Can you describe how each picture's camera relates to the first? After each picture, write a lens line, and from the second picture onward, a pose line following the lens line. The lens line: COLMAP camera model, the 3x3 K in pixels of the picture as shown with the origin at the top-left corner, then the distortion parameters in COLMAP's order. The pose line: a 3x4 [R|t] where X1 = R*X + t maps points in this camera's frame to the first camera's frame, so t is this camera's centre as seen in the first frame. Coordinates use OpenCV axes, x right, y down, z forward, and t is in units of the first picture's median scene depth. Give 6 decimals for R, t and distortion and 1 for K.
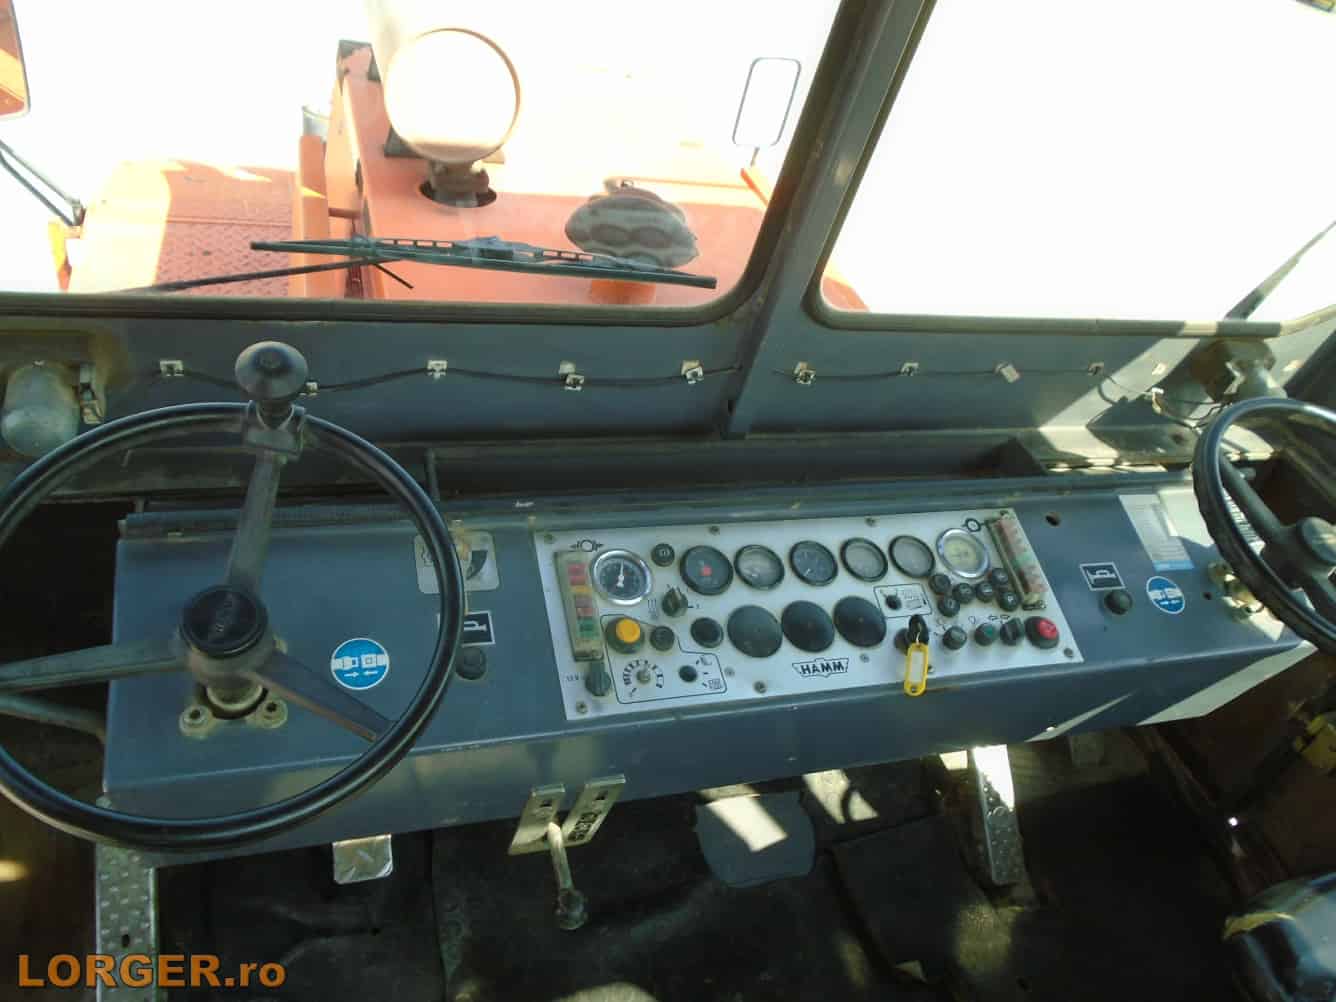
lens RADIAL K [[1031.2, 0, 663.5], [0, 1031.2, 503.9], [0, 0, 1]] dist [-0.002874, -0.001565]
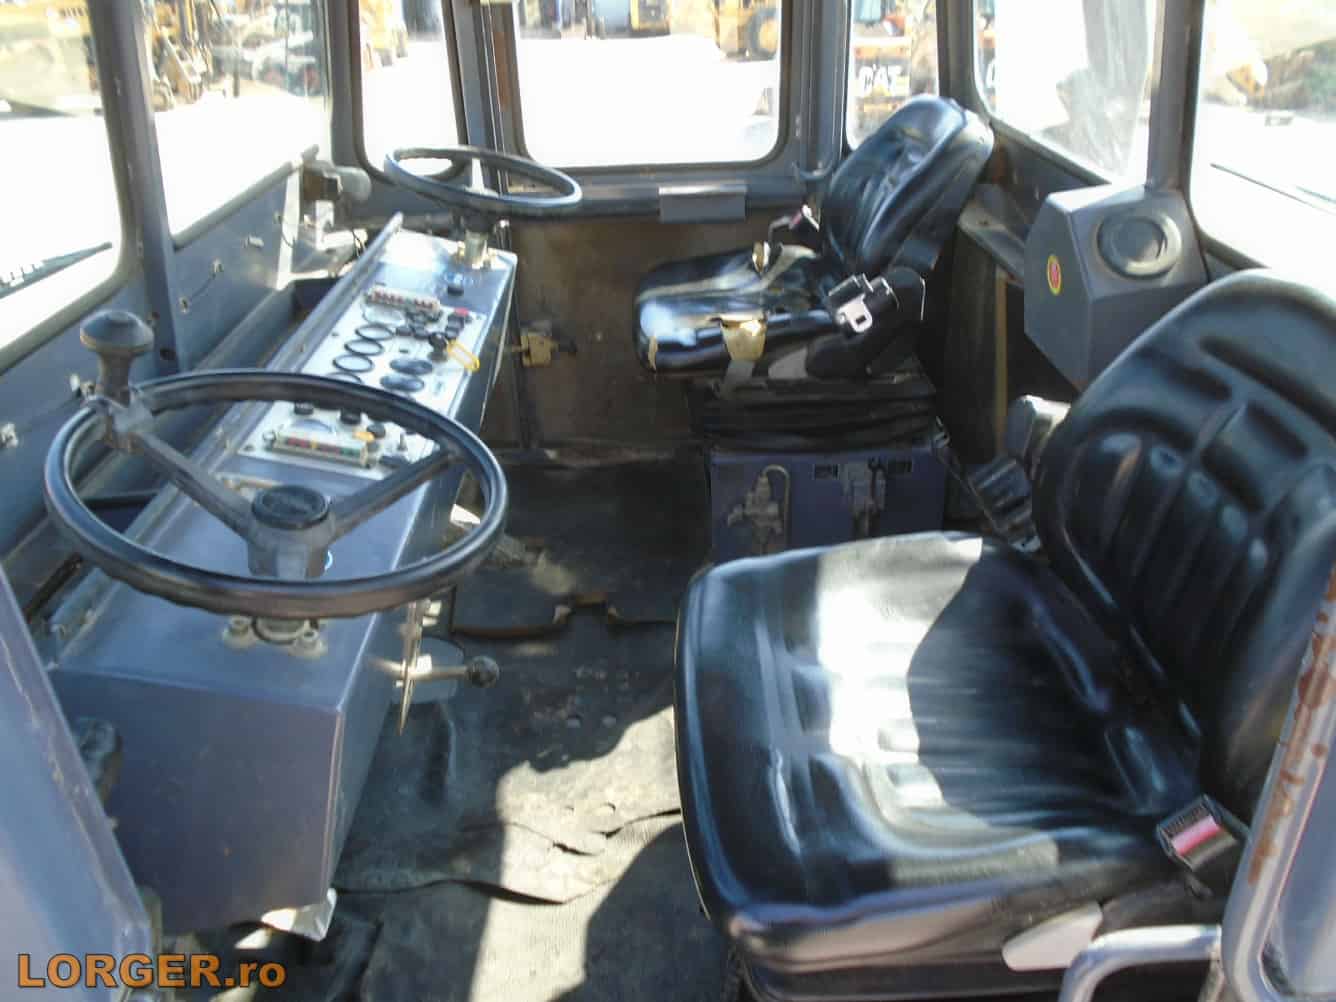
lens RADIAL K [[1031.2, 0, 663.5], [0, 1031.2, 503.9], [0, 0, 1]] dist [-0.002874, -0.001565]
pose [[0.238689, -0.634159, 0.735439, -0.708333], [0.703624, 0.634894, 0.319097, 0.026763], [-0.669284, 0.441307, 0.597752, 0.048917]]
